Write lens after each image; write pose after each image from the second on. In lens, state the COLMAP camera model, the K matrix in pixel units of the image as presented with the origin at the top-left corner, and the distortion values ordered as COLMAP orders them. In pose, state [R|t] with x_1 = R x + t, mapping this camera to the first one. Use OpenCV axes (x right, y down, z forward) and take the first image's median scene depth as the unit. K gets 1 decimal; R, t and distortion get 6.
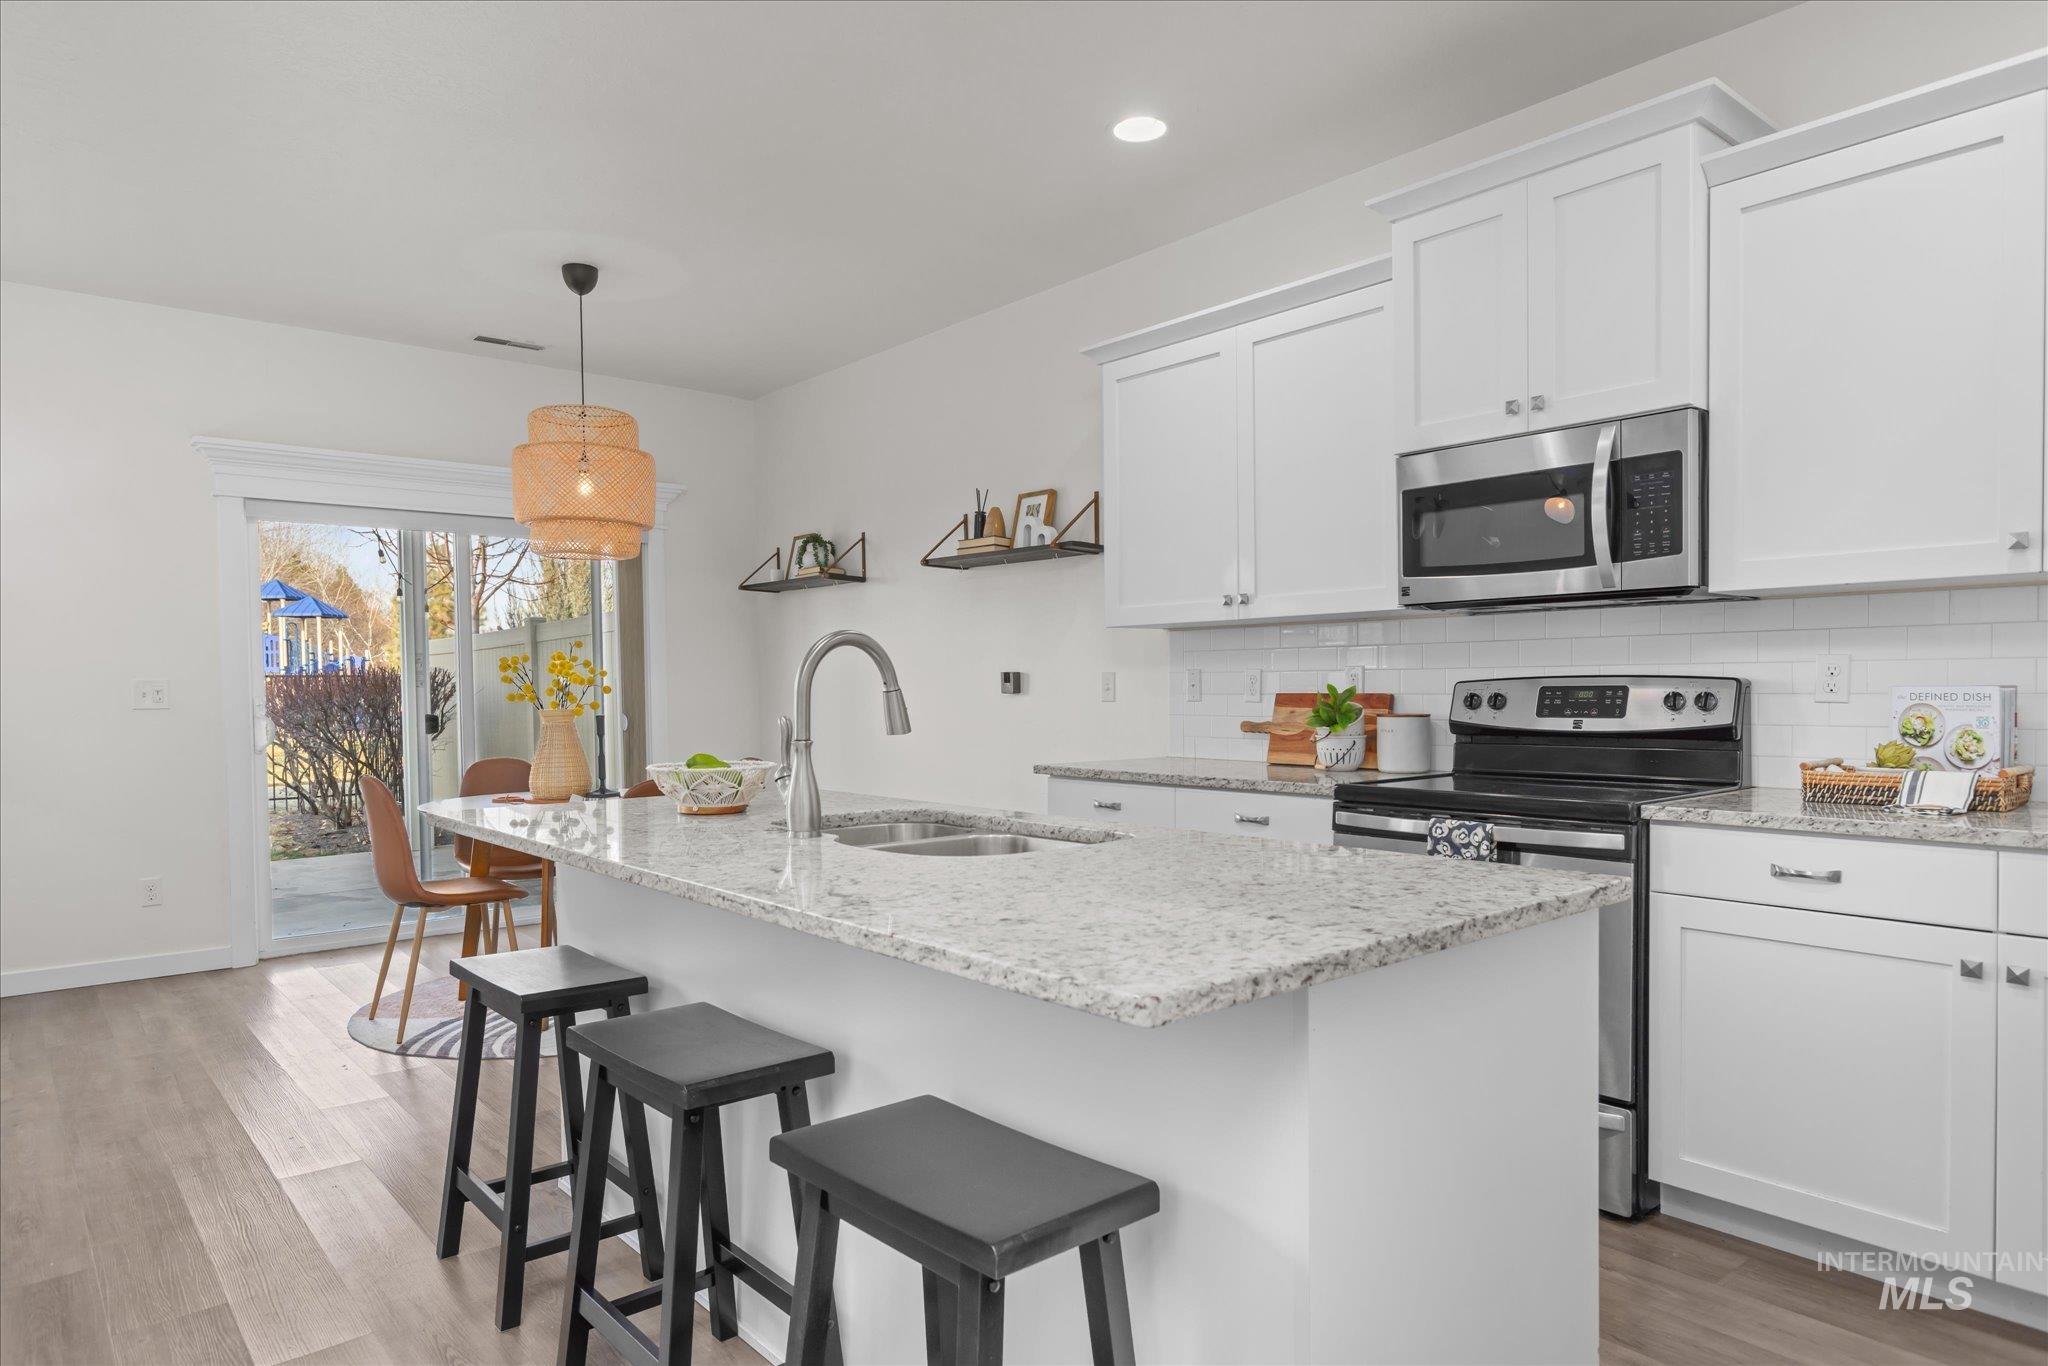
lens RADIAL K [[1241.9, 0, 1013.2], [0, 1241.9, 715.0], [0, 0, 1]] dist [-0.002291, 0.000139]
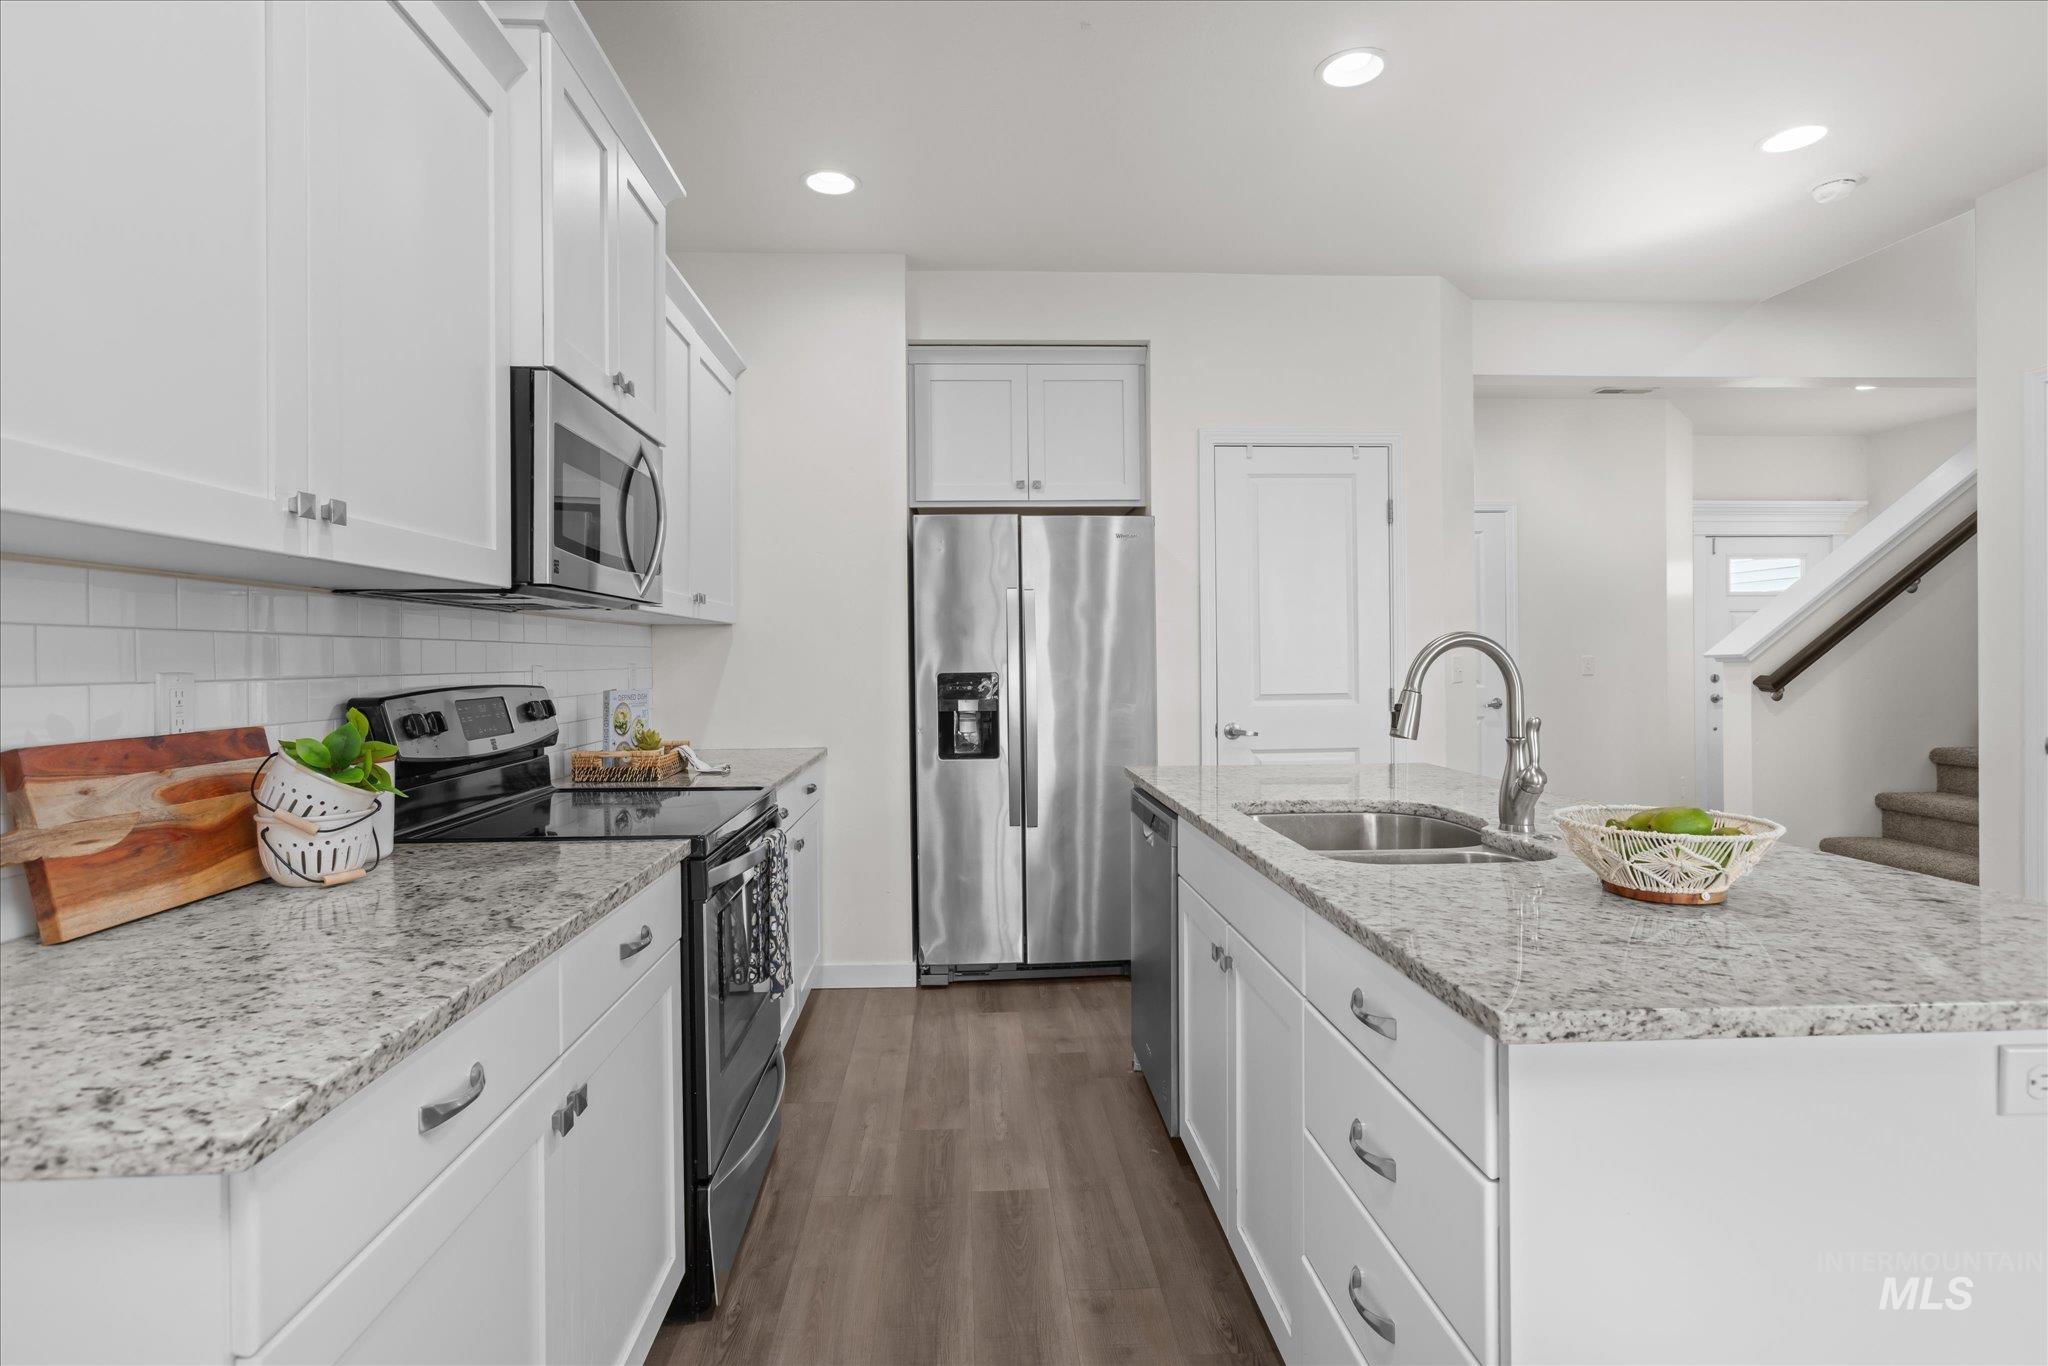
lens RADIAL K [[1046.1, 0, 1025.5], [0, 1046.1, 657.1], [0, 0, 1]] dist [-0.000659, 0.001383]
pose [[-0.804069, 0.015995, 0.594320, -0.243121], [0.029284, 0.999490, 0.012720, -0.047879], [-0.593814, 0.027632, -0.804128, 1.306213]]
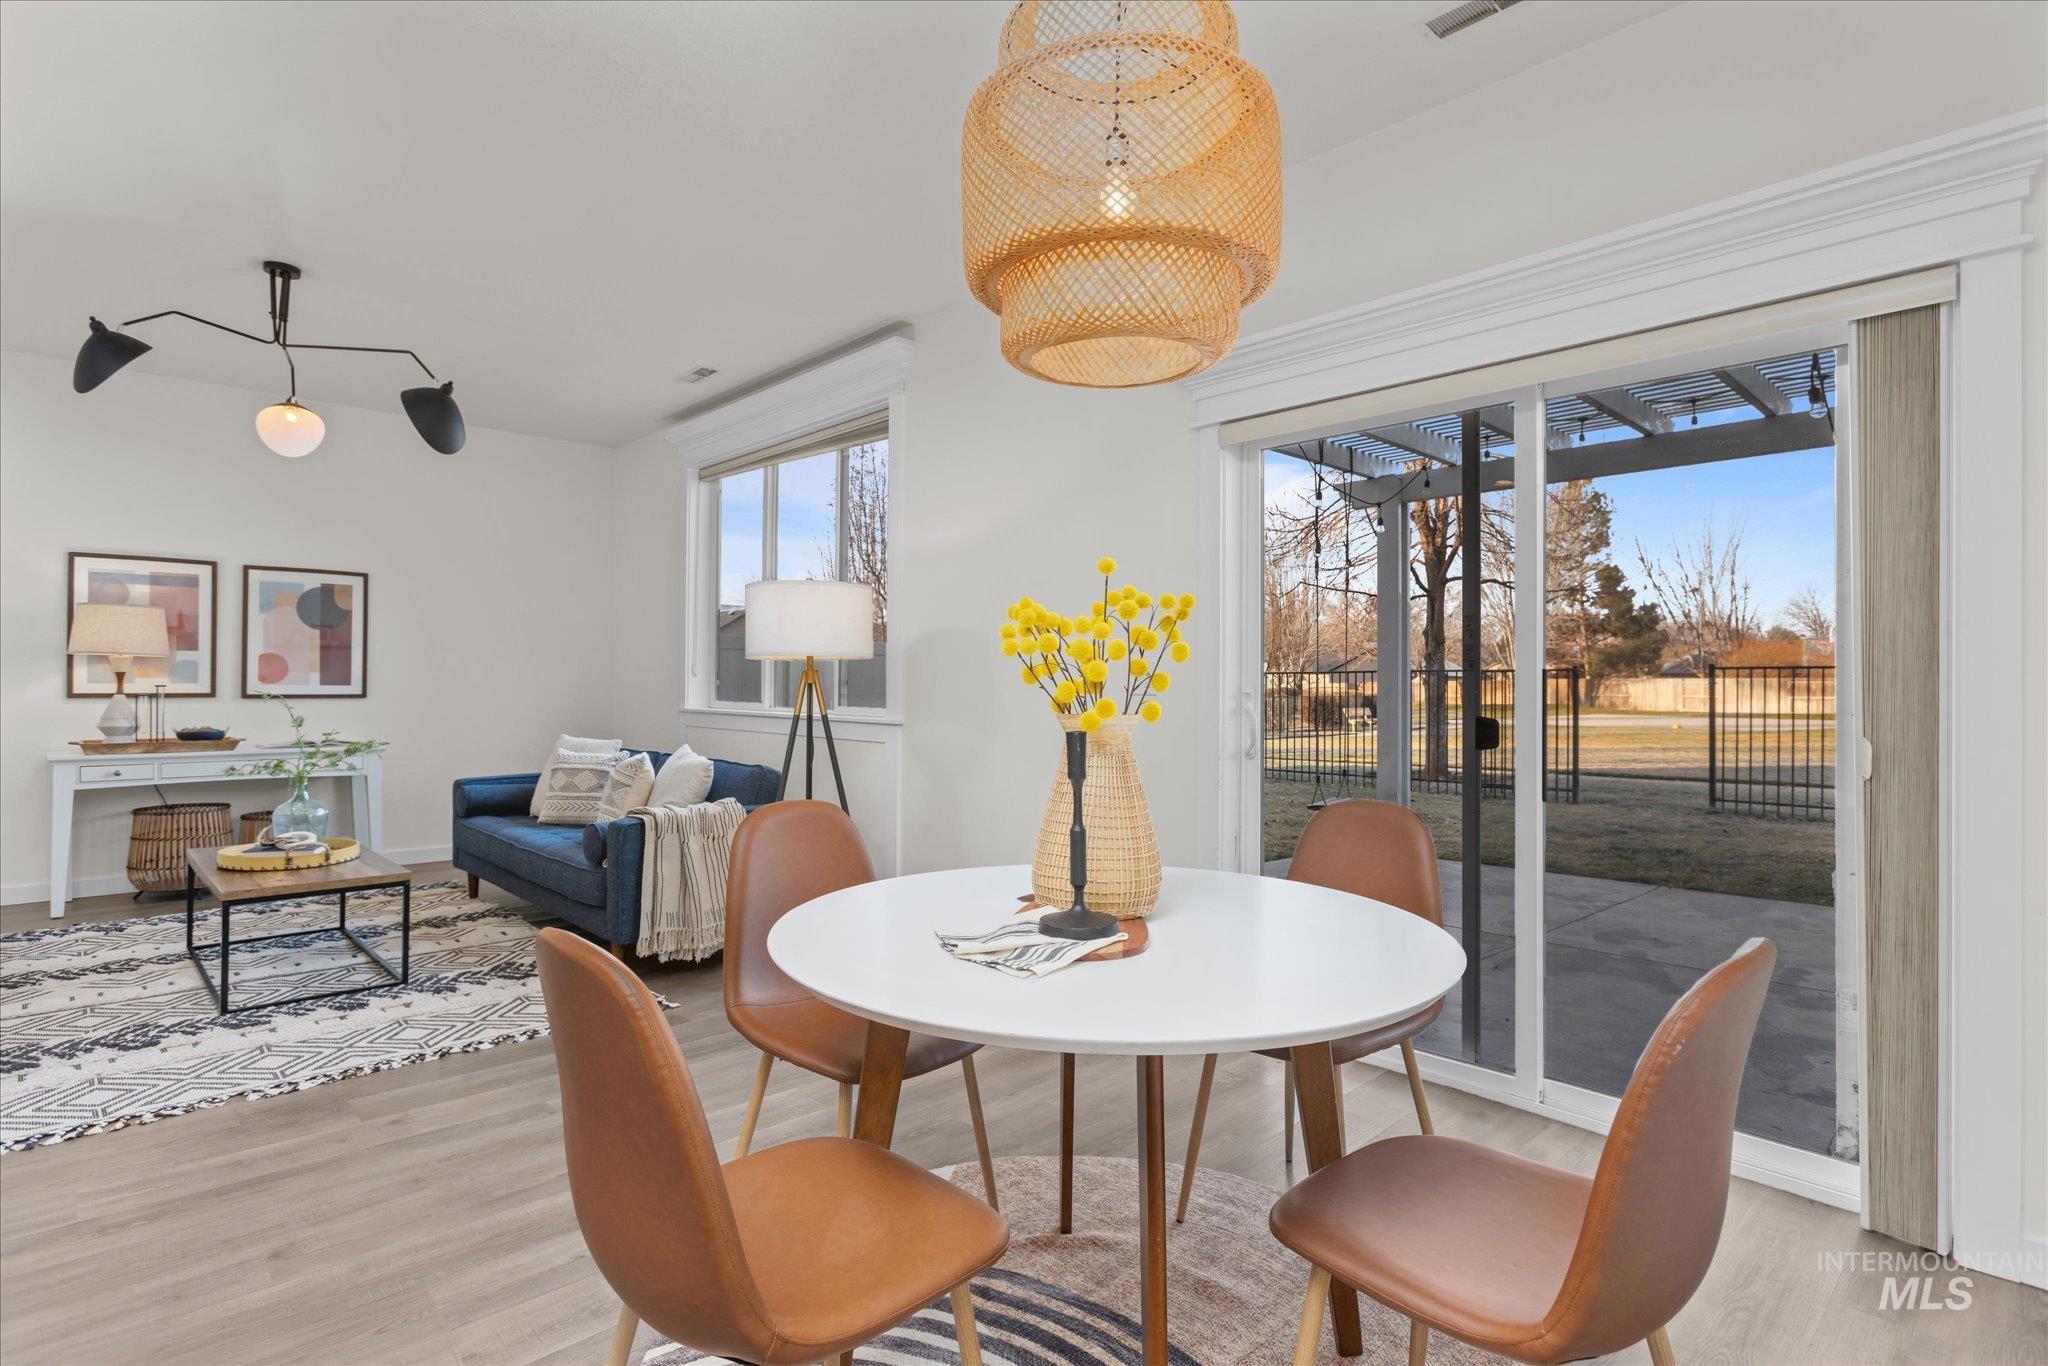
lens RADIAL K [[1013.8, 0, 1030.1], [0, 1013.8, 678.0], [0, 0, 1]] dist [0.000113, -0.001059]
pose [[0.056851, 0.004624, -0.998372, 0.009856], [-0.031294, 0.999506, 0.002848, -0.025511], [0.997892, 0.031082, 0.056967, 1.333726]]
